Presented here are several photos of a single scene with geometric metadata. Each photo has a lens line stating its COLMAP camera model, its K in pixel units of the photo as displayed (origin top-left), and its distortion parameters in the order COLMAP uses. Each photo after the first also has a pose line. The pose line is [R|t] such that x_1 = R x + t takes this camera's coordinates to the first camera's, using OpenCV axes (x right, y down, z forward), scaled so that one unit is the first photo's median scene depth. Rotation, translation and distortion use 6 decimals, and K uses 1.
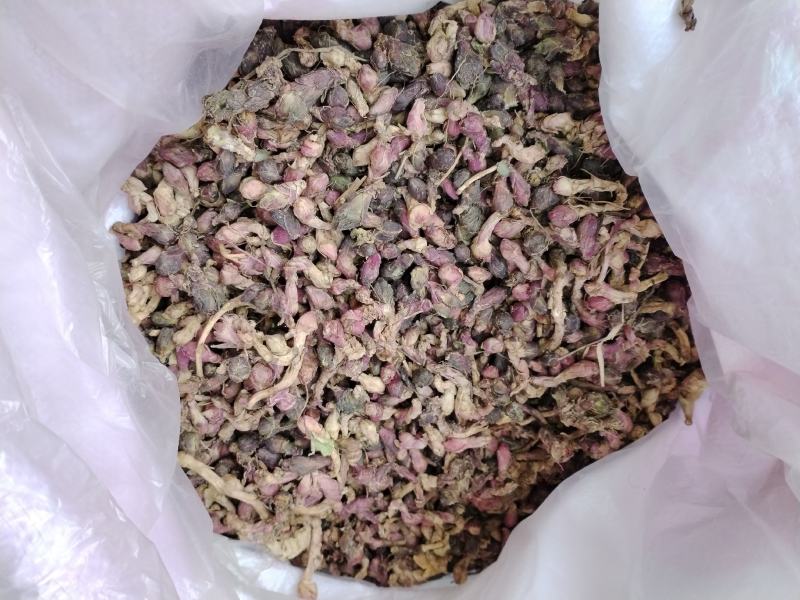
lens RADIAL K [[605.1, 0, 400.0], [0, 605.1, 300.0], [0, 0, 1]] dist [0.082602, -0.120869]
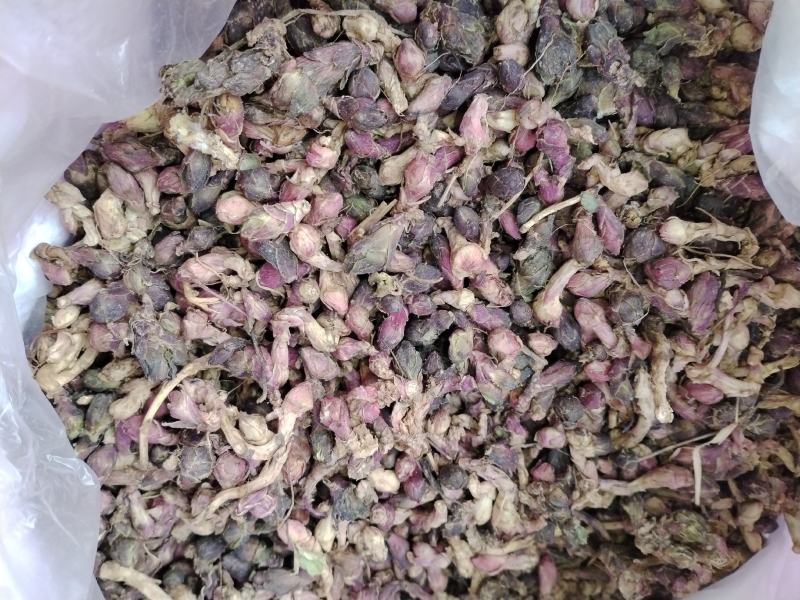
lens RADIAL K [[605.1, 0, 400.0], [0, 605.1, 300.0], [0, 0, 1]] dist [0.082602, -0.120869]
pose [[0.998052, 0.061840, -0.008210, -0.036582], [-0.062082, 0.997510, -0.033467, -0.061681], [0.006120, 0.033912, 0.999406, 0.285443]]
